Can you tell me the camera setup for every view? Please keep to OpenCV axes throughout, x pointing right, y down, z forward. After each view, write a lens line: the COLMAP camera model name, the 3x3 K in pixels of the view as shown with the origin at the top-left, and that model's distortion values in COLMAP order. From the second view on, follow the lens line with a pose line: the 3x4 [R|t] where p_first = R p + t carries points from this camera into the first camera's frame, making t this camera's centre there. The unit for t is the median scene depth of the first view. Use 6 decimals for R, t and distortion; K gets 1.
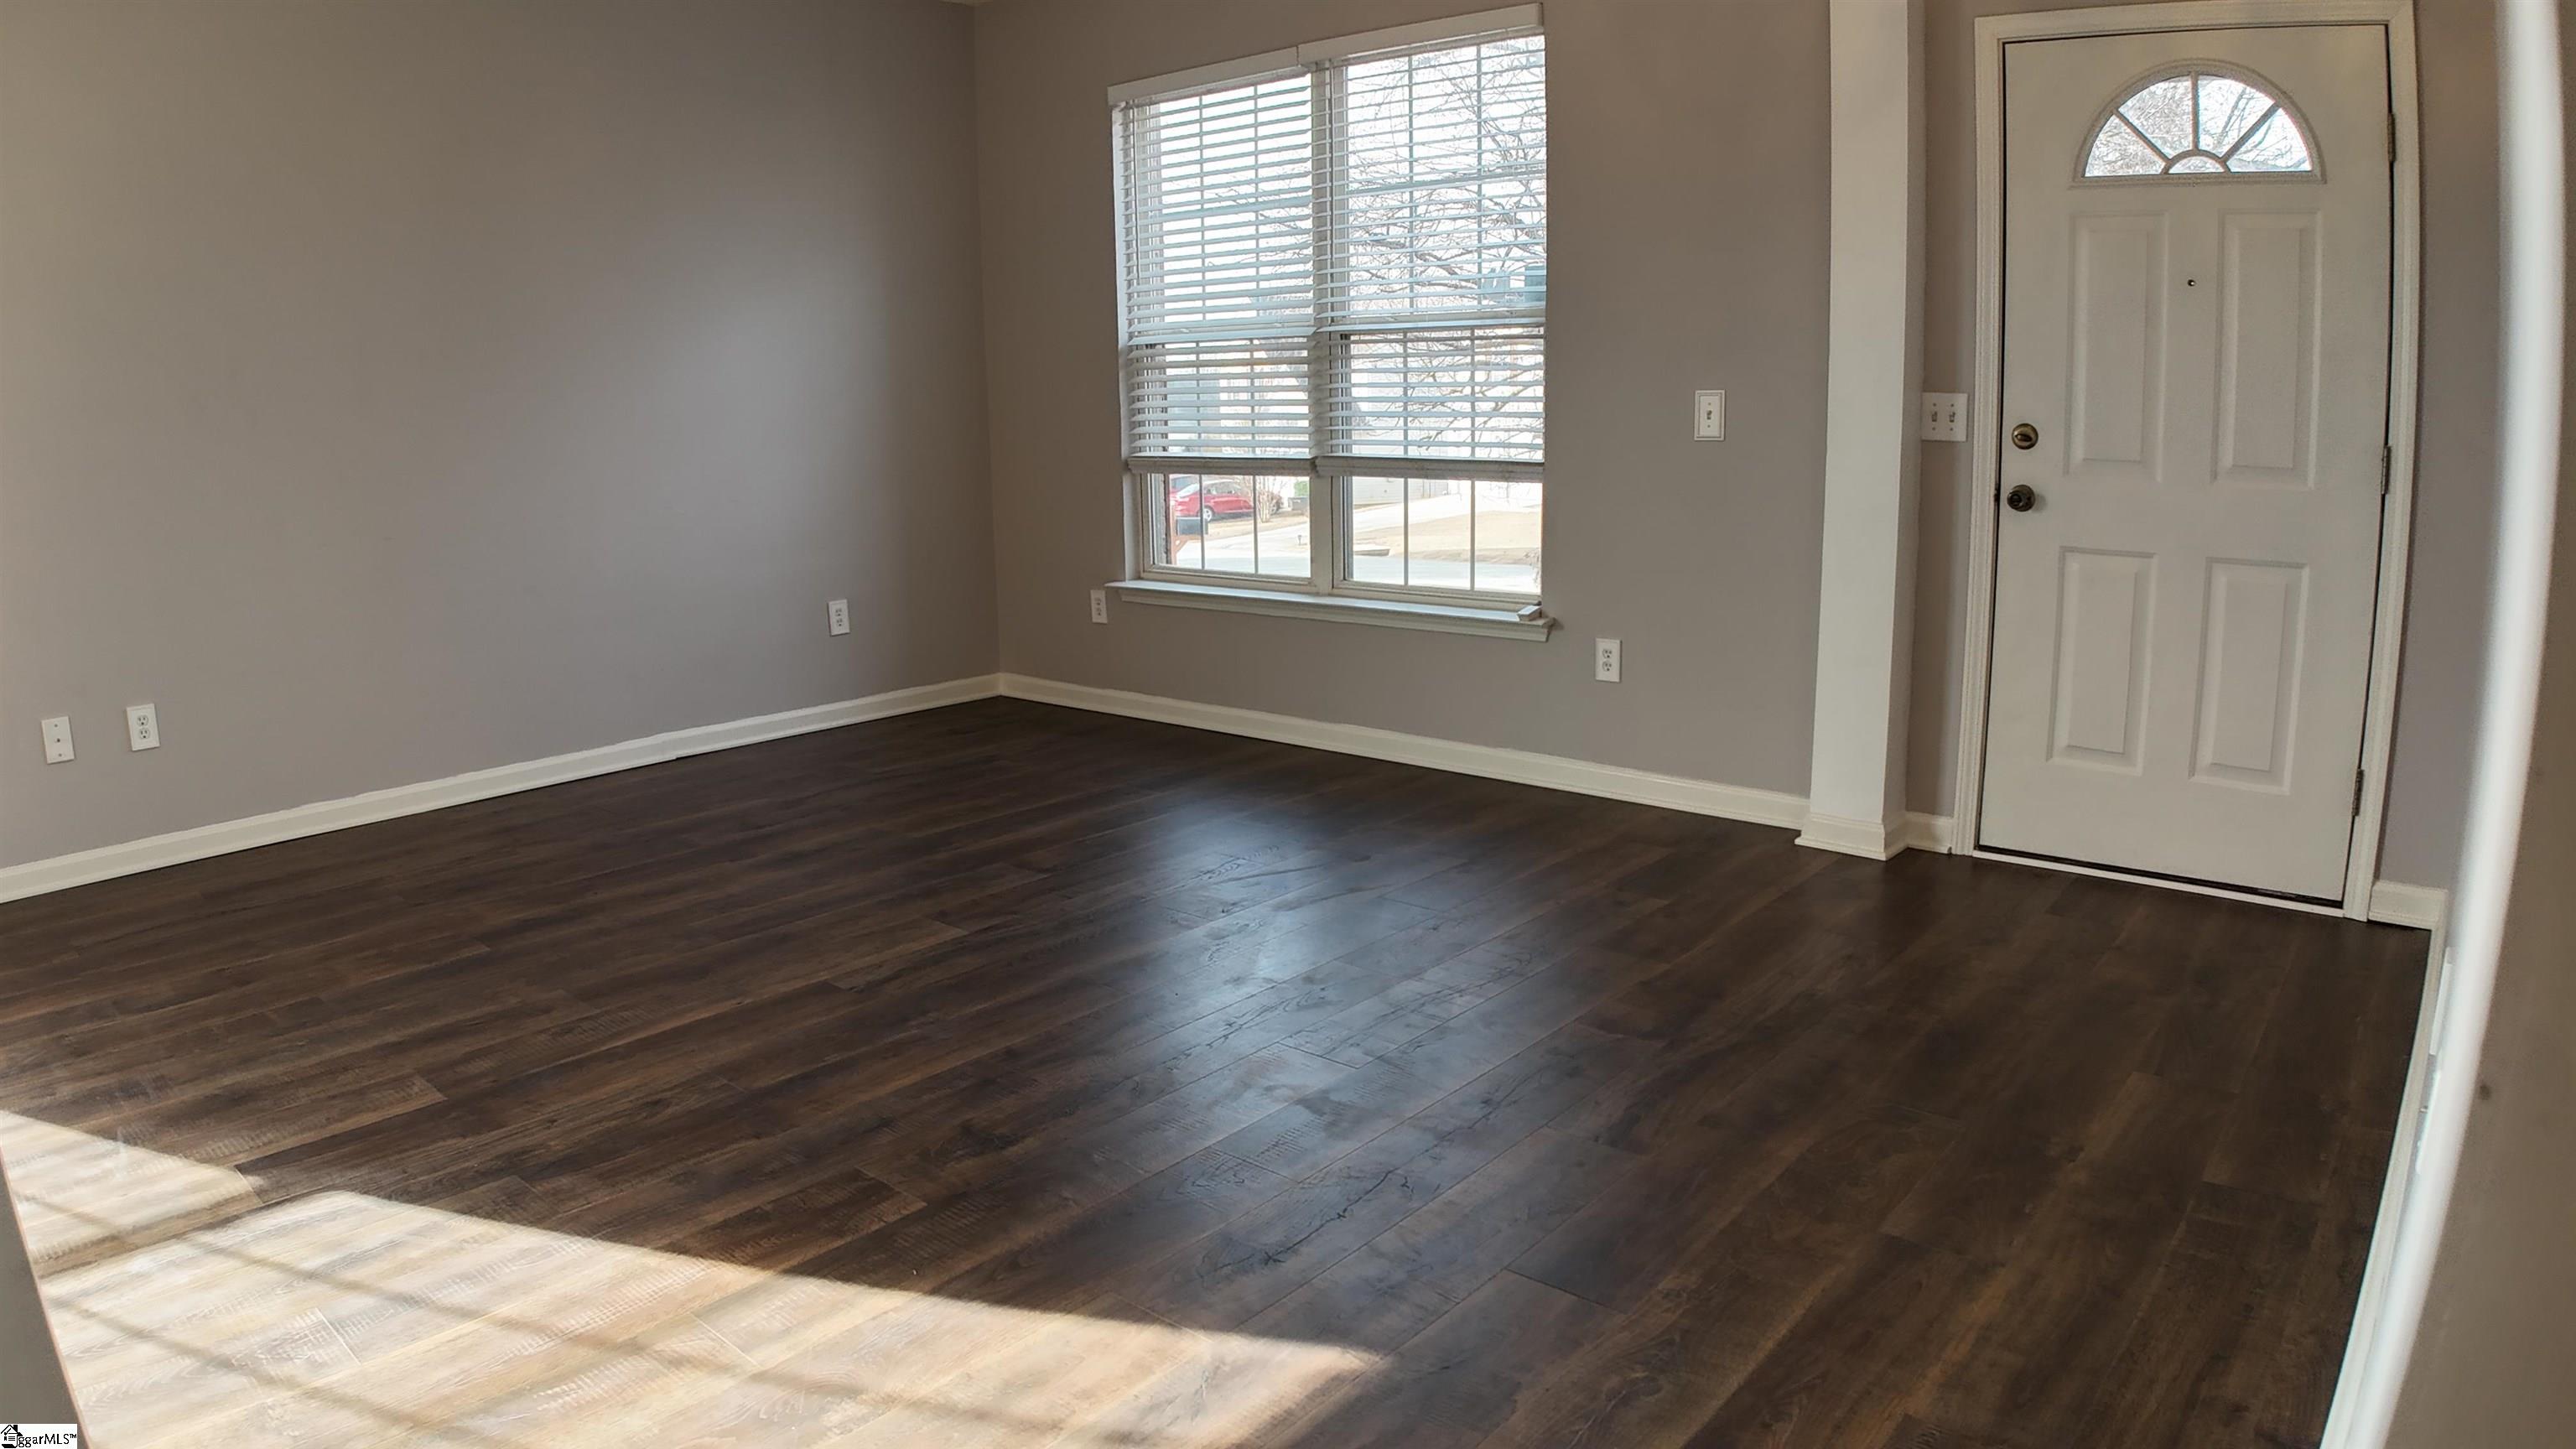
lens RADIAL K [[1579.6, 0, 1288.0], [0, 1579.6, 724.5], [0, 0, 1]] dist [-0.188680, 0.026149]
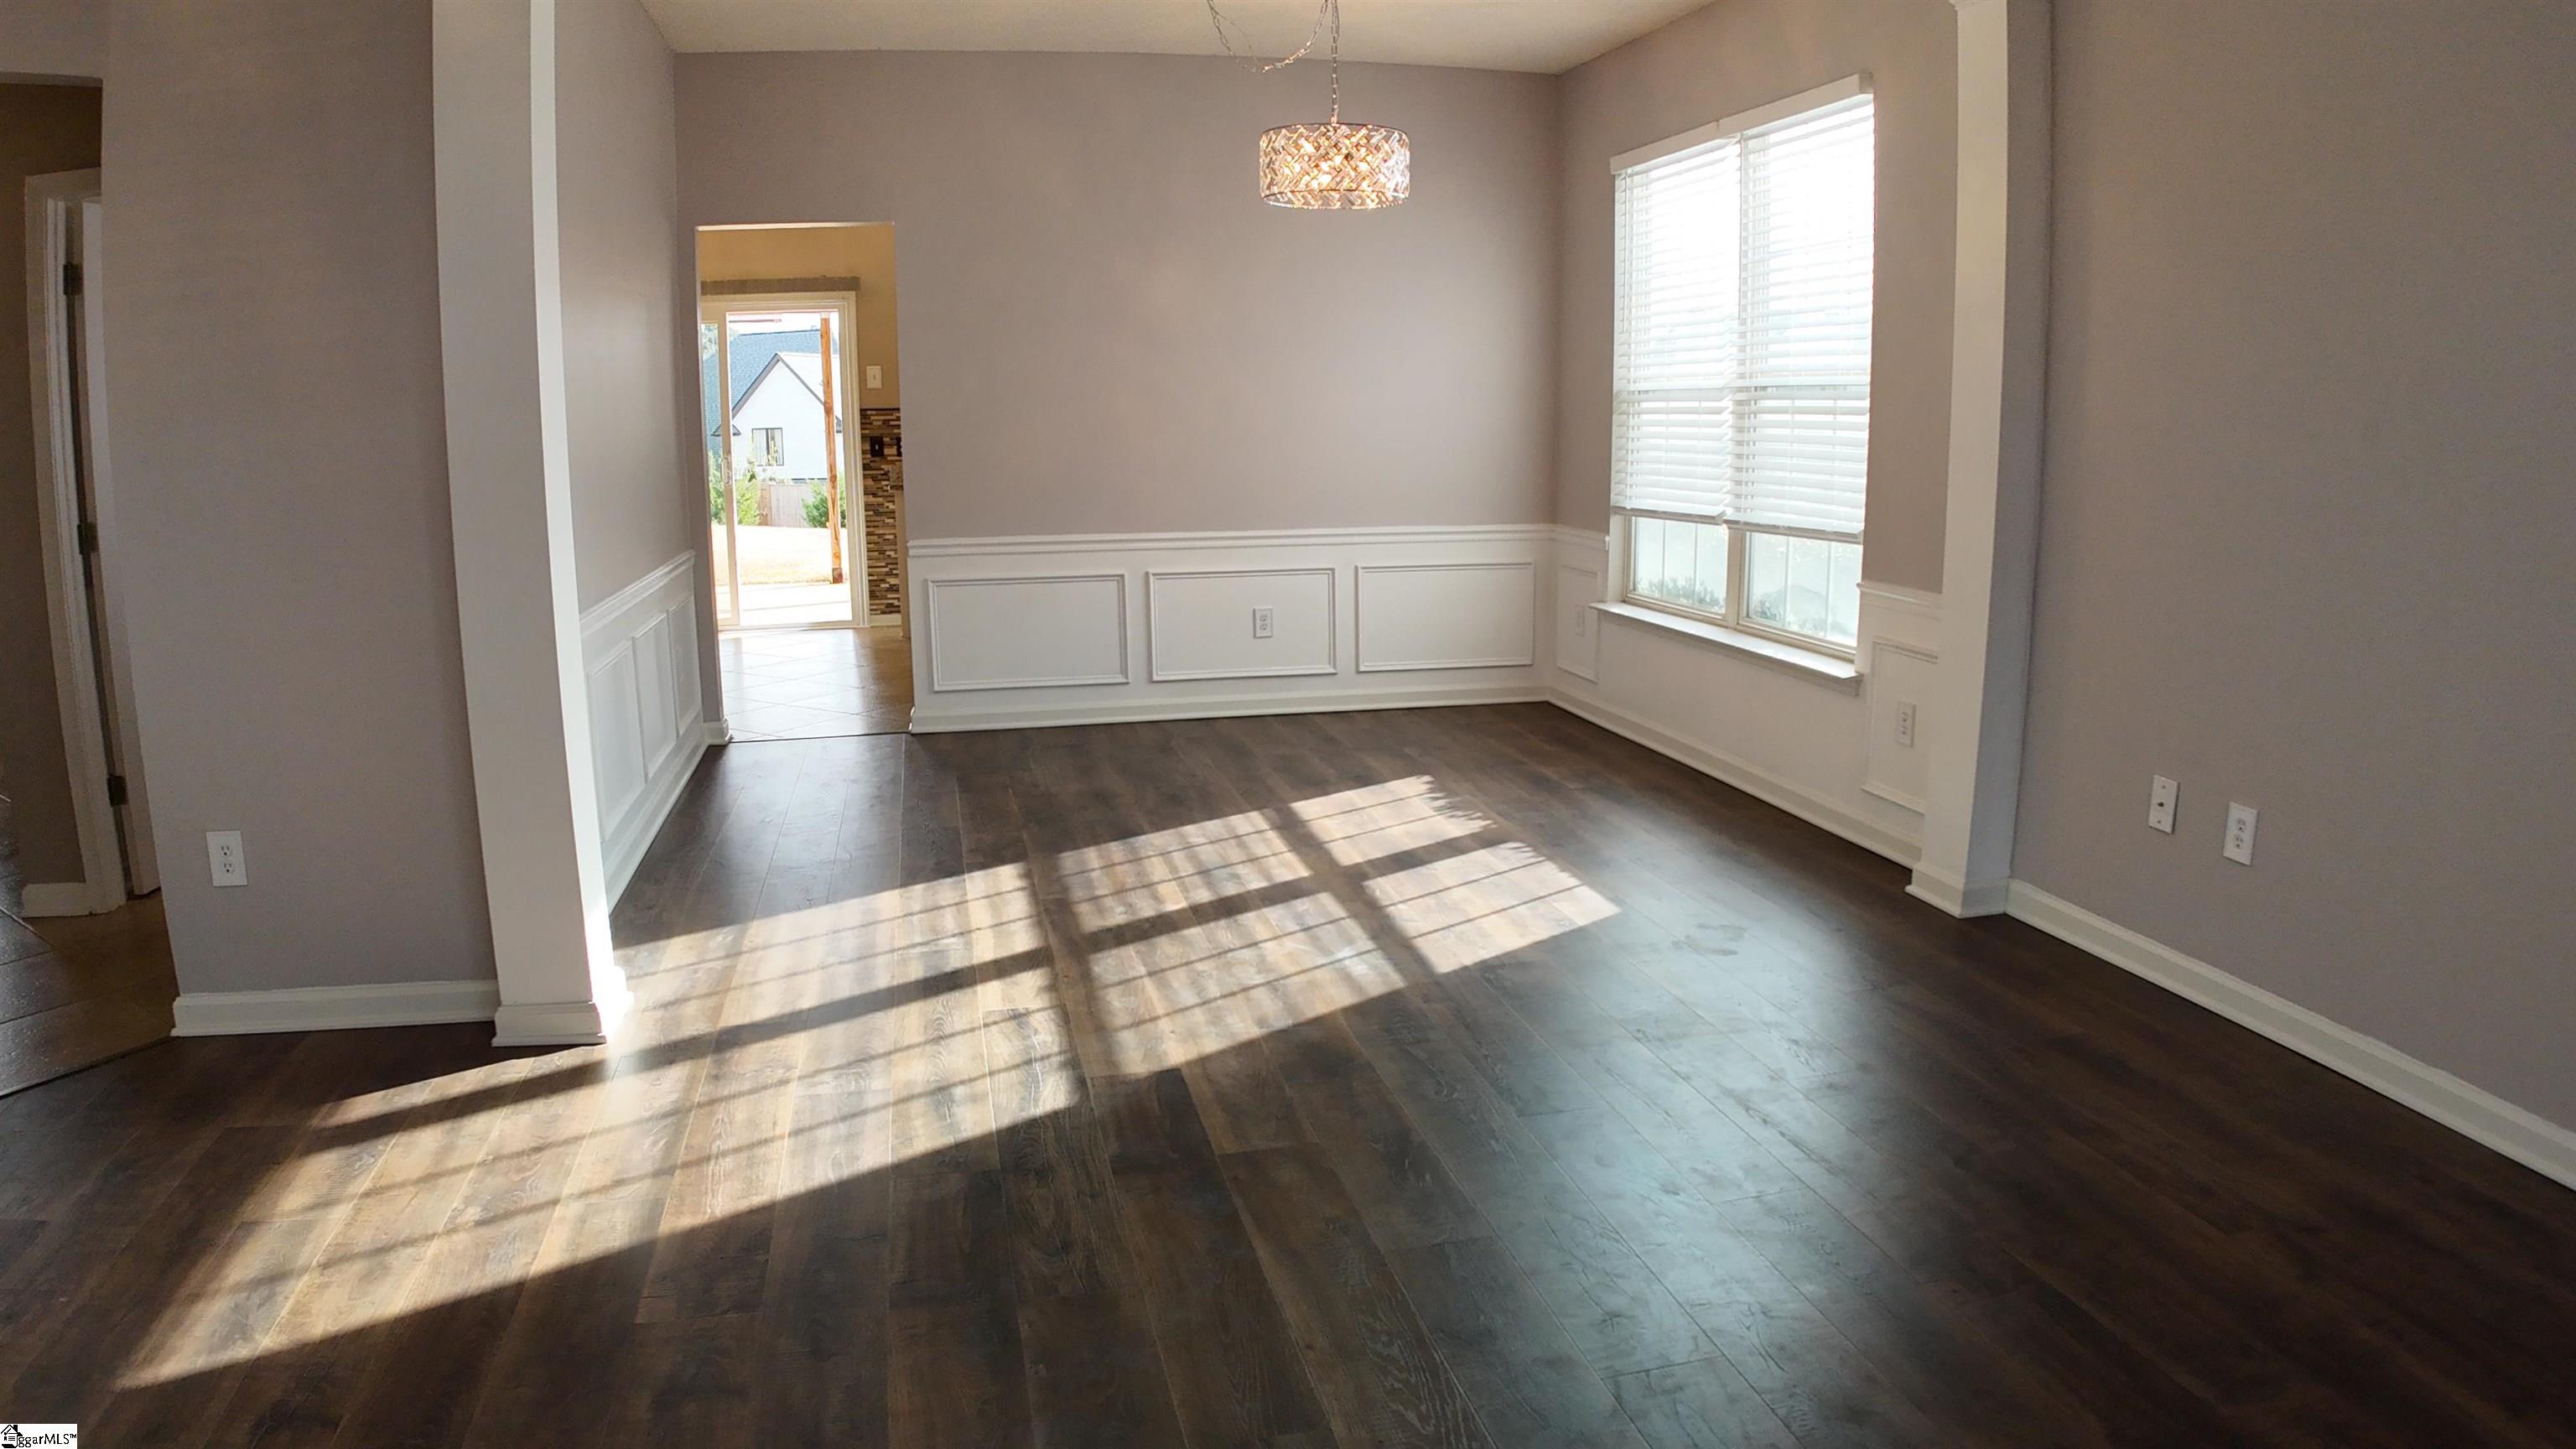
lens RADIAL K [[1579.6, 0, 1288.0], [0, 1579.6, 724.5], [0, 0, 1]] dist [-0.188680, 0.026149]
pose [[-0.583530, 0.185265, -0.790677, 0.212955], [-0.148362, 0.932924, 0.328088, -0.448618], [0.798424, 0.308756, -0.516903, 1.824406]]
